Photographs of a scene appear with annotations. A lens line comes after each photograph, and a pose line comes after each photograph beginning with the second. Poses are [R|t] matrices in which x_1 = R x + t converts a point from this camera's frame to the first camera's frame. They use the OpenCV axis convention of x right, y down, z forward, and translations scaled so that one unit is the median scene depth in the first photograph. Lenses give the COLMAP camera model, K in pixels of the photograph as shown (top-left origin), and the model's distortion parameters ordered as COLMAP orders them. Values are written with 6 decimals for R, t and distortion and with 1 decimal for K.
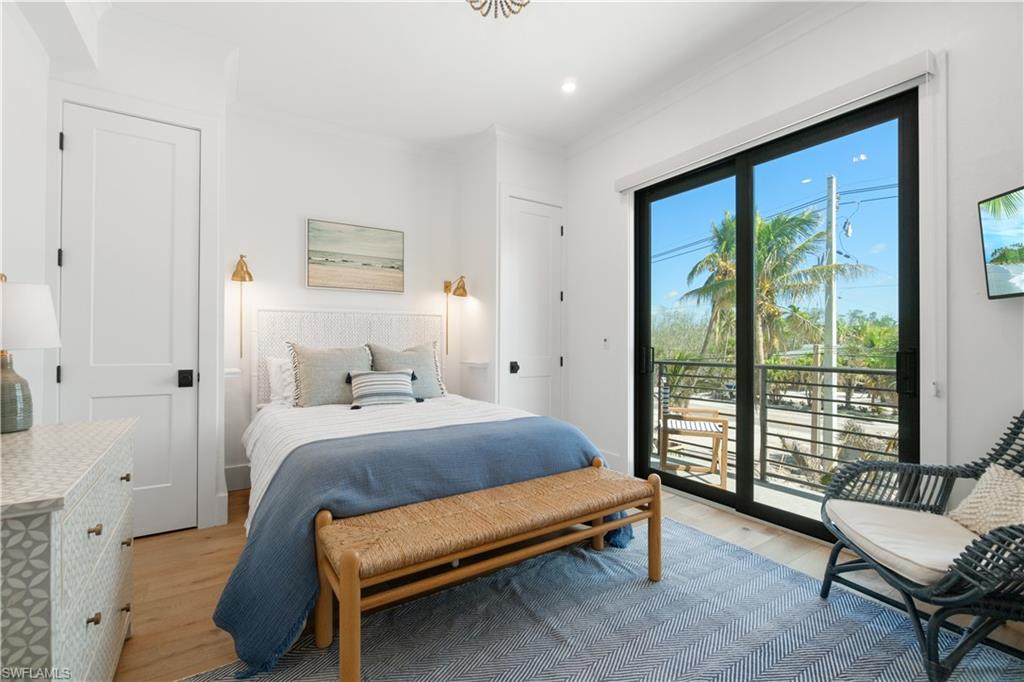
lens RADIAL K [[443.3, 0, 508.0], [0, 443.3, 337.0], [0, 0, 1]] dist [0.000258, 0.000025]
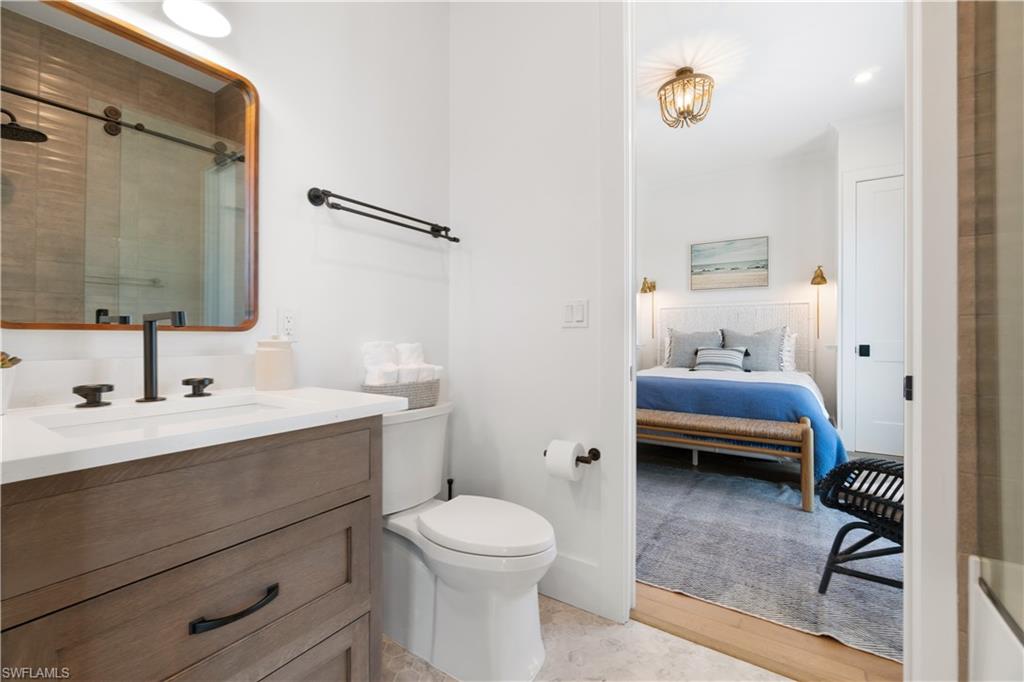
lens RADIAL K [[443.3, 0, 508.0], [0, 443.3, 337.0], [0, 0, 1]] dist [0.000258, 0.000025]
pose [[0.400260, 0.003669, -0.916394, 0.657618], [0.010239, 0.999912, 0.008476, 0.022053], [0.916345, -0.012775, 0.400187, -0.153334]]
